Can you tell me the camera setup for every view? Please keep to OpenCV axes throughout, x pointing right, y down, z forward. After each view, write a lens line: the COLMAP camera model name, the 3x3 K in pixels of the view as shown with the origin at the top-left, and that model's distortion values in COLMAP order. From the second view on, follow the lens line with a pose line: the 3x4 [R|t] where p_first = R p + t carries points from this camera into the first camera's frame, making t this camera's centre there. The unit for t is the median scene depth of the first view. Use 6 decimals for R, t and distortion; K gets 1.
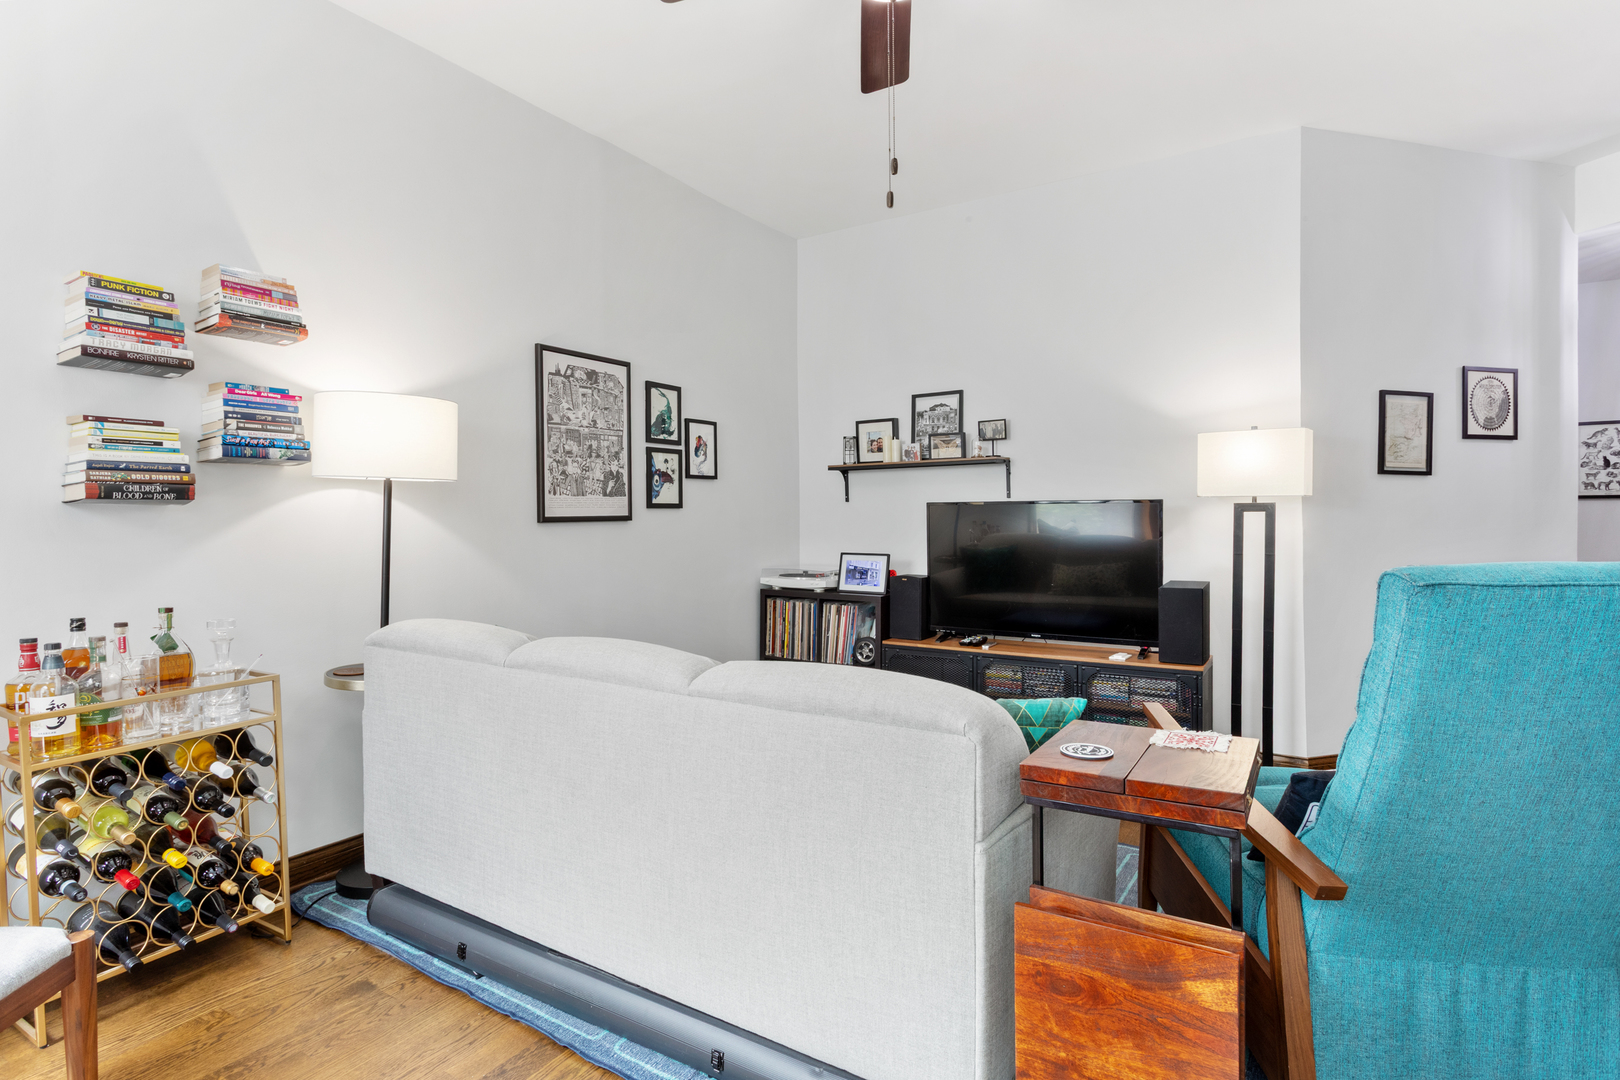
lens RADIAL K [[833.5, 0, 810.1], [0, 833.5, 535.0], [0, 0, 1]] dist [0.002112, -0.000241]
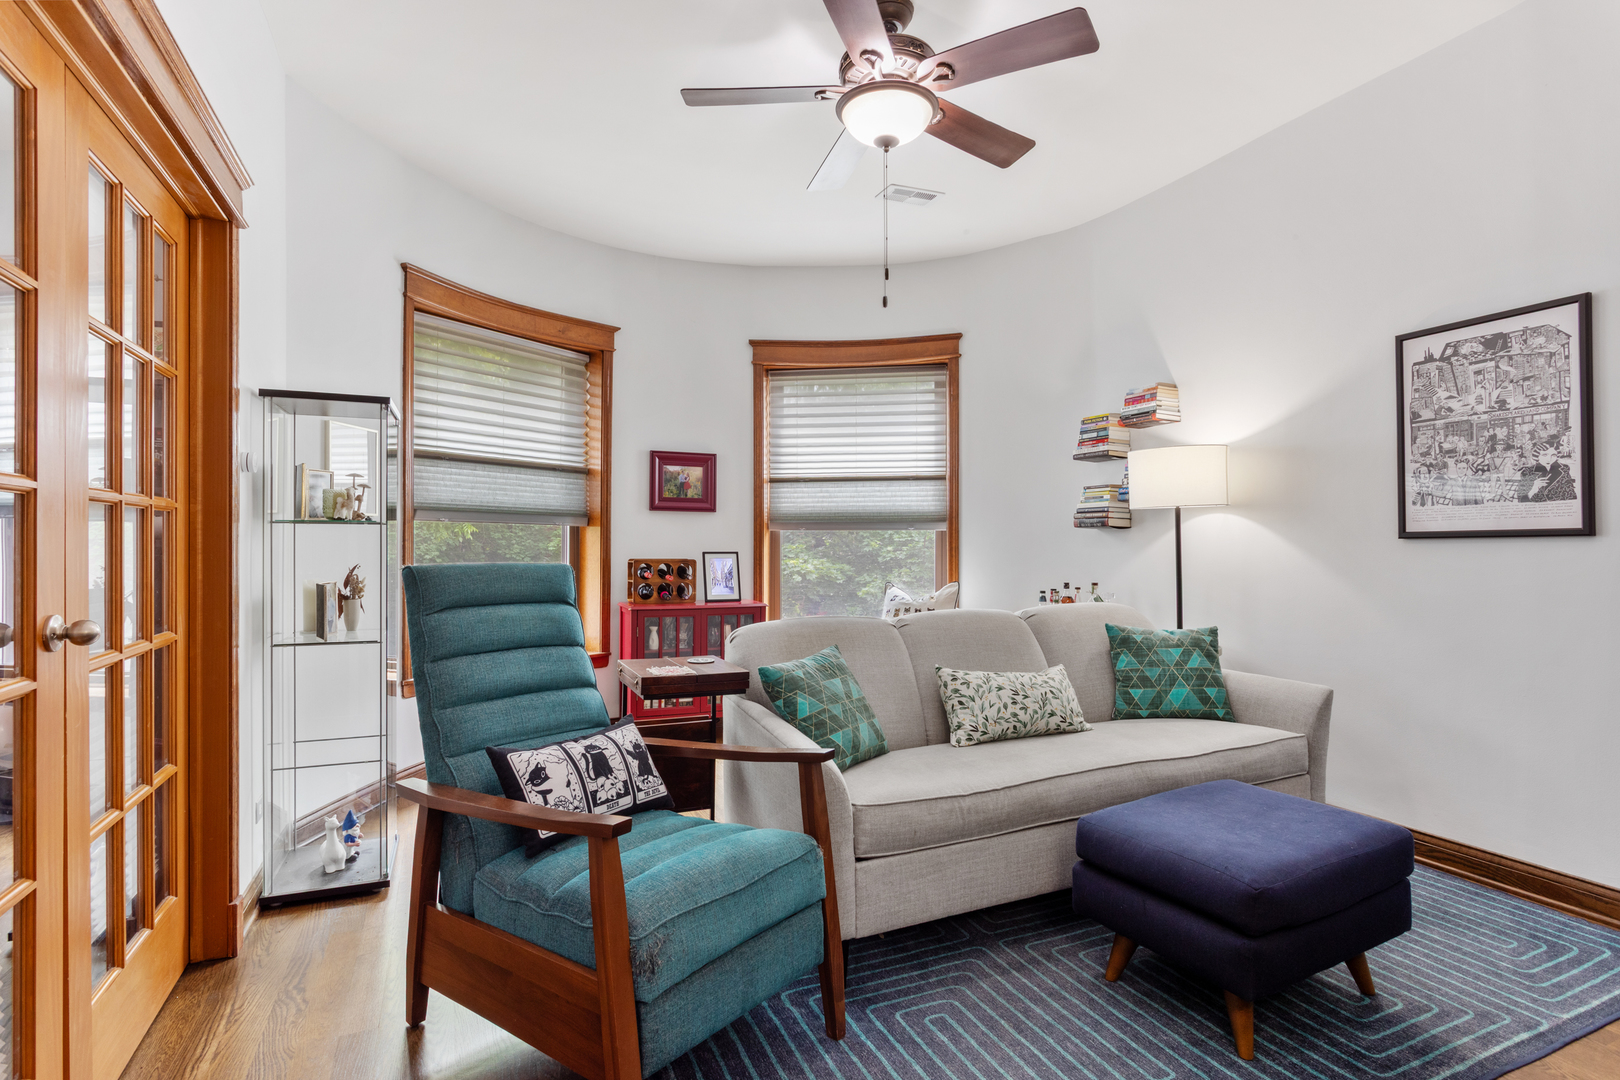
lens RADIAL K [[833.5, 0, 810.9], [0, 833.5, 531.3], [0, 0, 1]] dist [0.002112, -0.000241]
pose [[-0.562609, 0.003910, -0.826714, 0.723862], [-0.001930, 0.999980, 0.006043, -0.025595], [0.826721, 0.004995, -0.562591, 0.942698]]
